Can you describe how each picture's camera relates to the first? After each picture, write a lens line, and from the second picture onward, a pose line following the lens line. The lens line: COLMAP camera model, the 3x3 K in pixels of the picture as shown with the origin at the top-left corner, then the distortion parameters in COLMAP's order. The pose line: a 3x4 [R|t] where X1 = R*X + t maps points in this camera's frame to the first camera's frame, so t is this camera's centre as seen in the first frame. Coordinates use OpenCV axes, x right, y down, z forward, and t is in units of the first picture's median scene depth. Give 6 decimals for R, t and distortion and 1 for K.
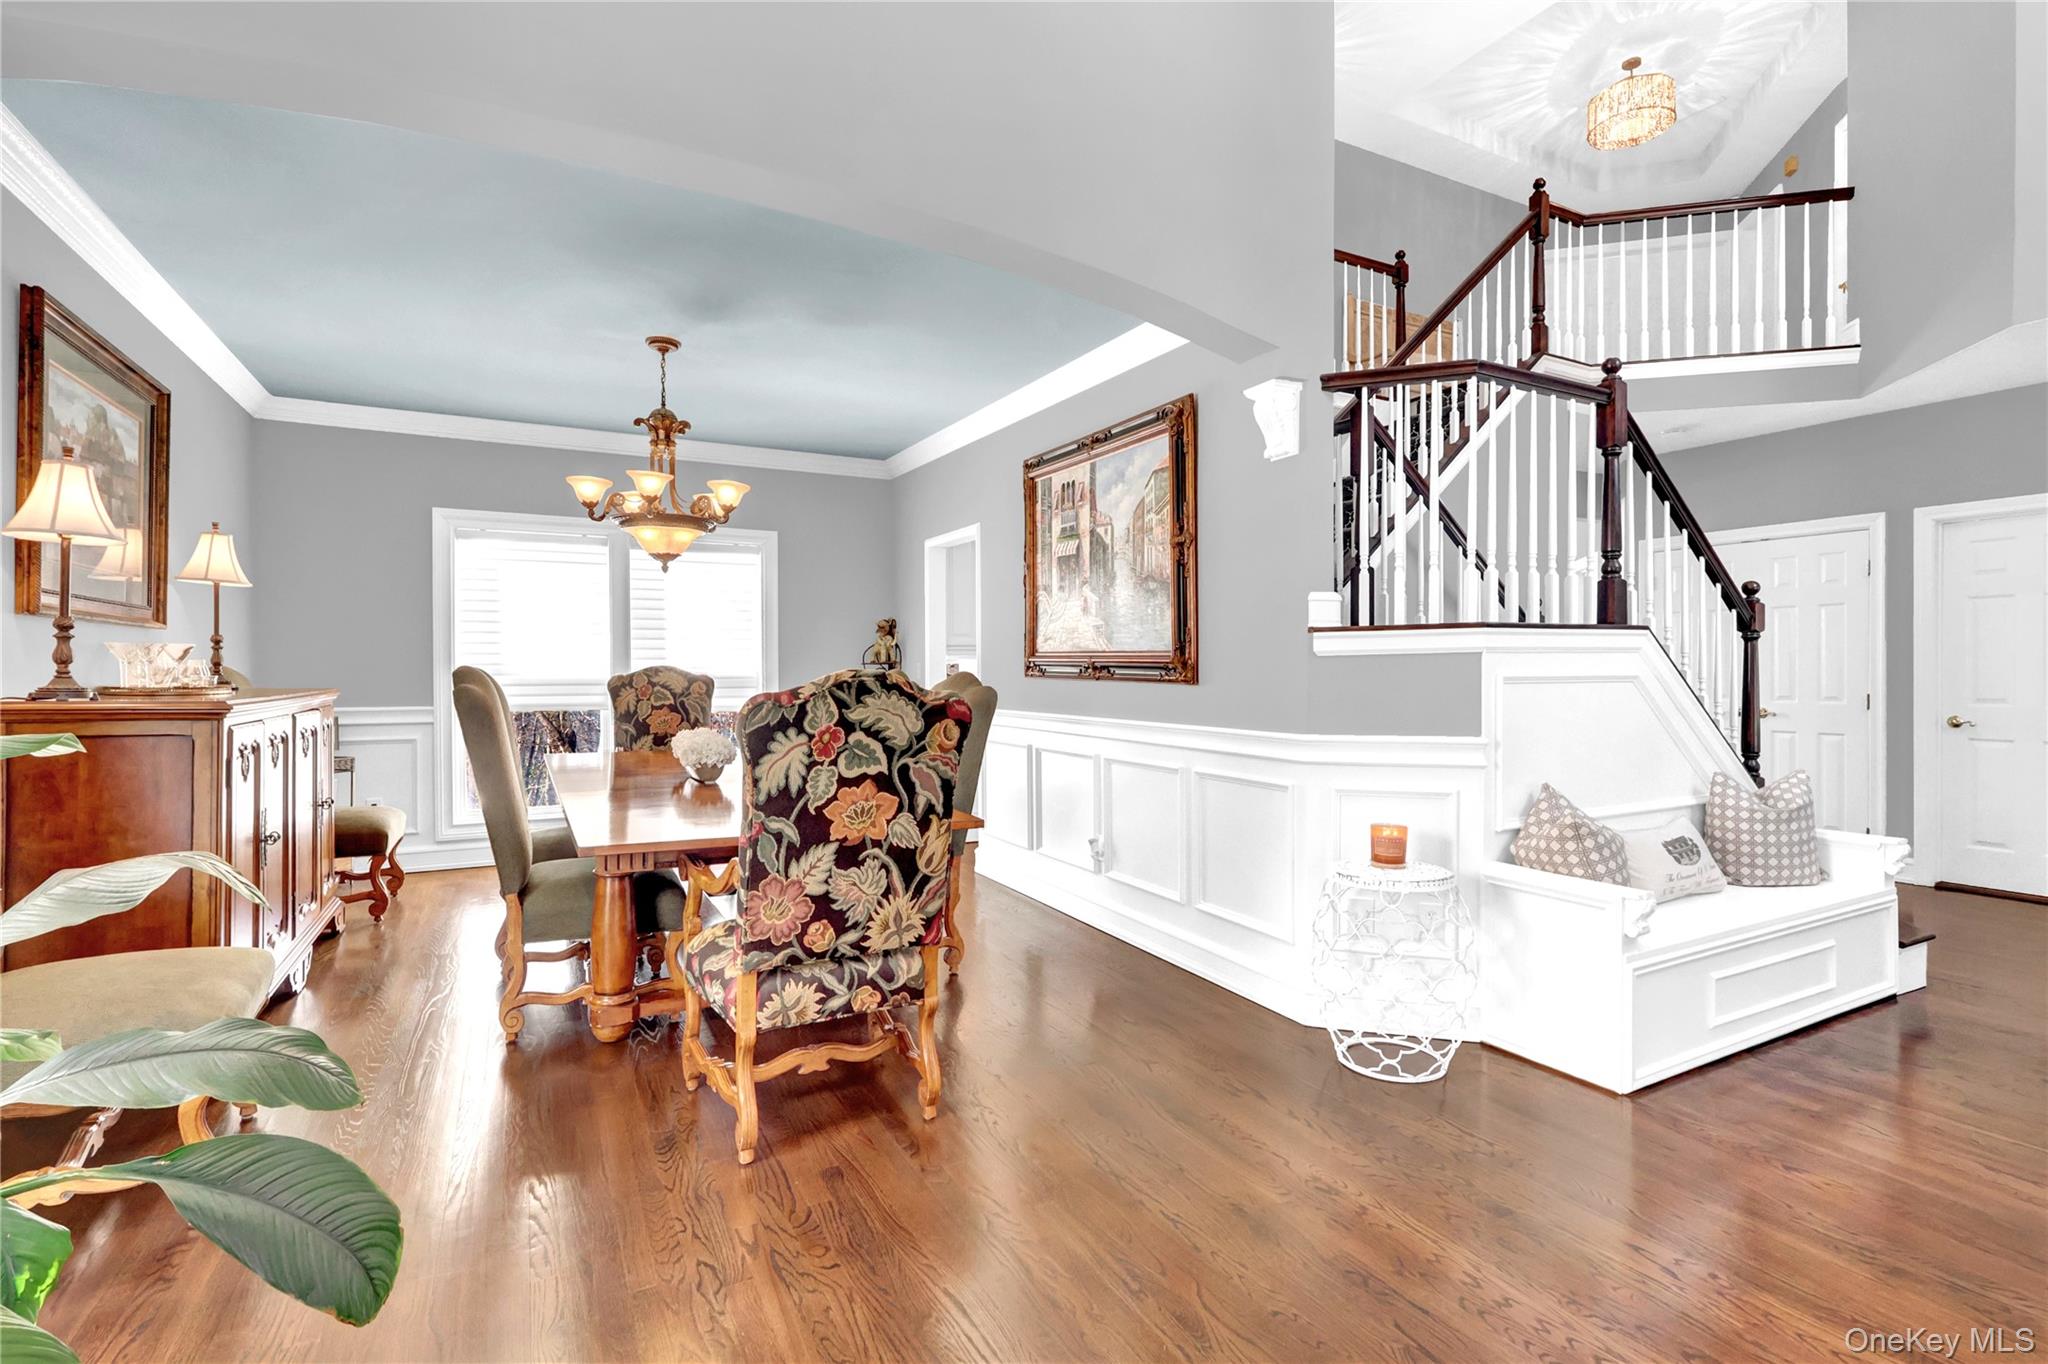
lens RADIAL K [[949.6, 0, 1018.6], [0, 949.6, 671.4], [0, 0, 1]] dist [-0.008350, 0.000736]
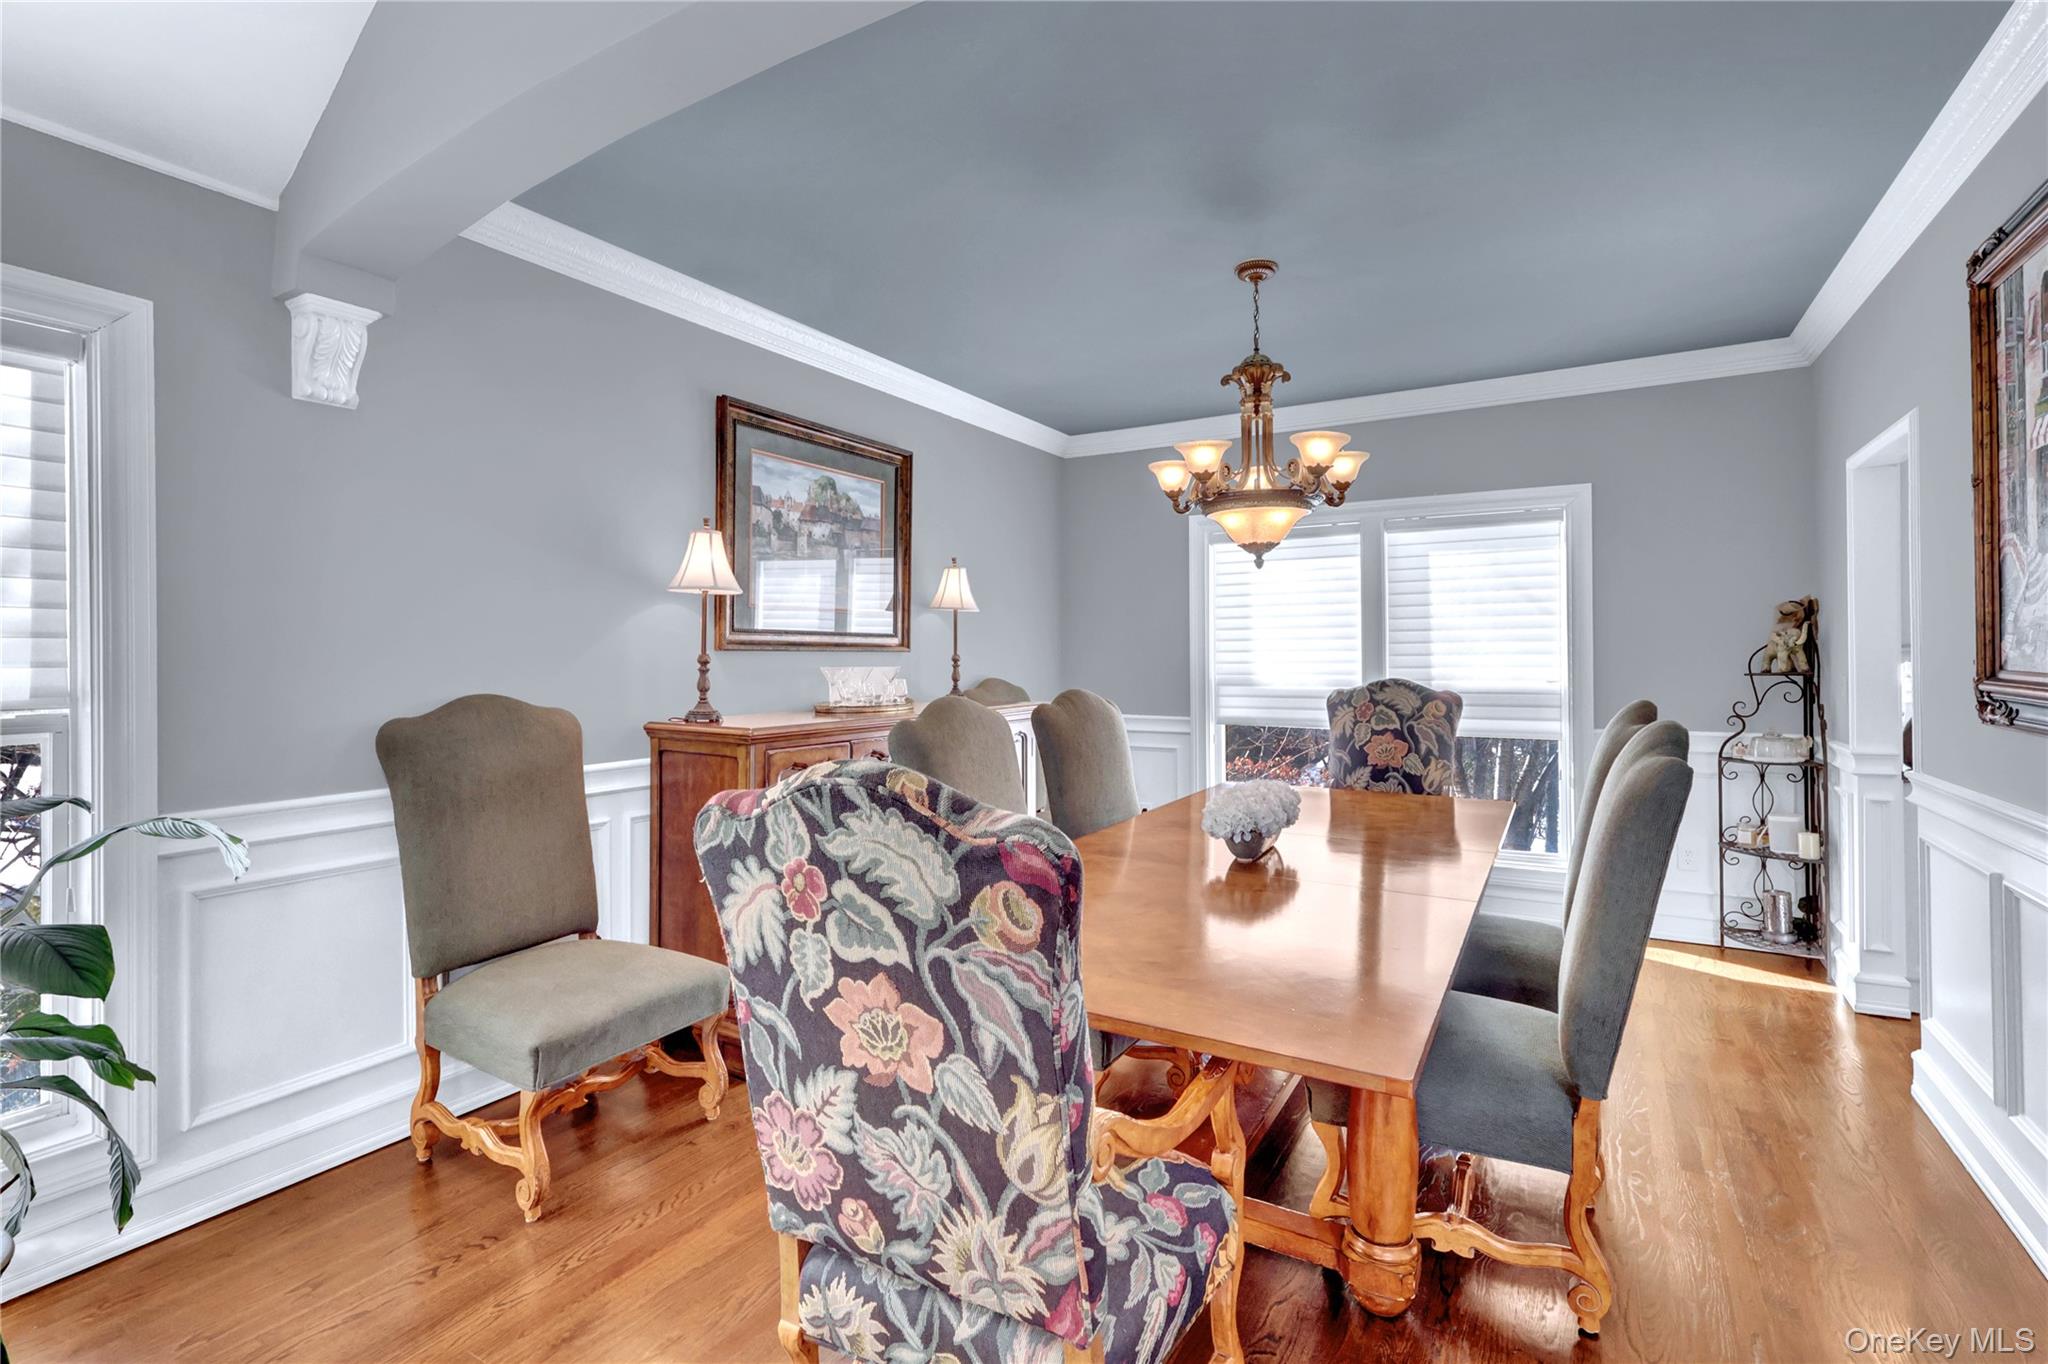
lens RADIAL K [[949.6, 0, 1036.0], [0, 949.6, 652.2], [0, 0, 1]] dist [-0.008350, 0.000736]
pose [[0.526812, -0.007190, -0.849951, 0.319565], [0.003551, 0.999974, -0.006258, -0.056017], [0.849974, 0.000279, 0.526824, 0.779255]]
